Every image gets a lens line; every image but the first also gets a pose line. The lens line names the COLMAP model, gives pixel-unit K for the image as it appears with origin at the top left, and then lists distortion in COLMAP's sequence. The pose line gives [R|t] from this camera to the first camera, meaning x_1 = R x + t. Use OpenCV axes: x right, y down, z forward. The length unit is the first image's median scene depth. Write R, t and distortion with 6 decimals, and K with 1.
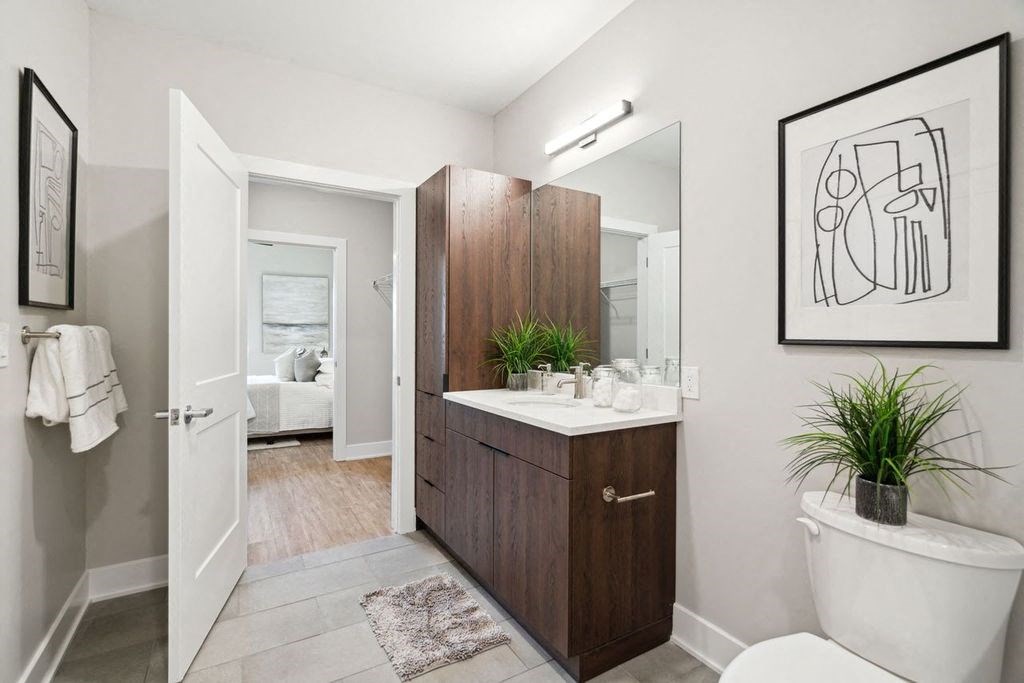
lens RADIAL K [[463.3, 0, 508.4], [0, 463.3, 333.5], [0, 0, 1]] dist [0.001450, 0.000651]
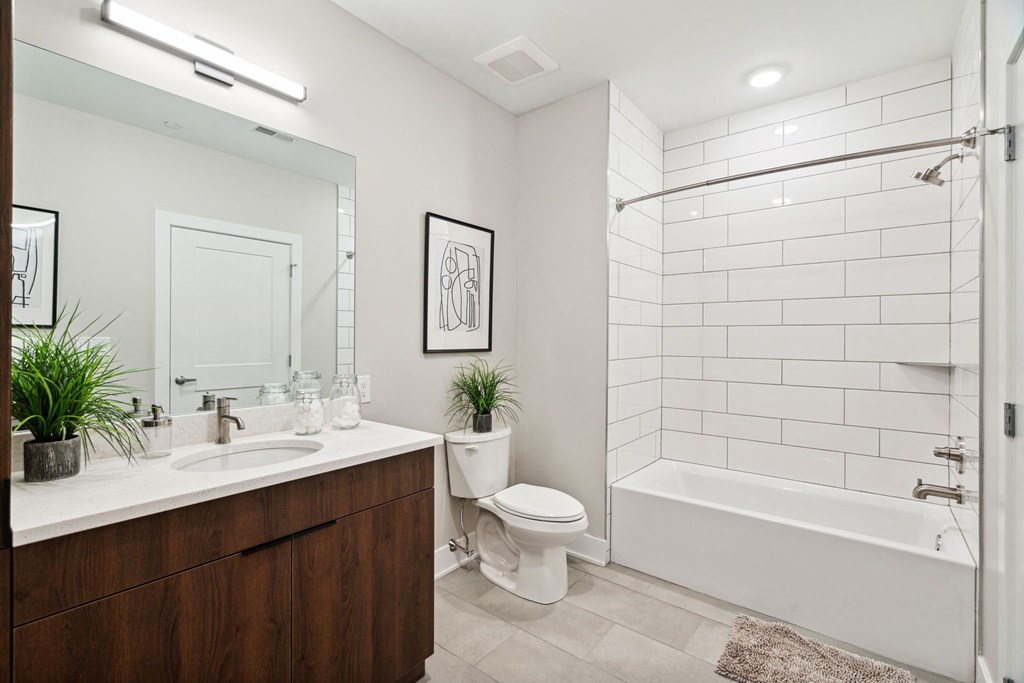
lens RADIAL K [[459.0, 0, 508.2], [0, 459.0, 339.2], [0, 0, 1]] dist [-0.000103, 0.000704]
pose [[-0.340507, -0.004830, 0.940230, -1.083794], [-0.002220, 0.999988, 0.004333, -0.036308], [-0.940239, -0.000612, -0.340514, 1.408107]]
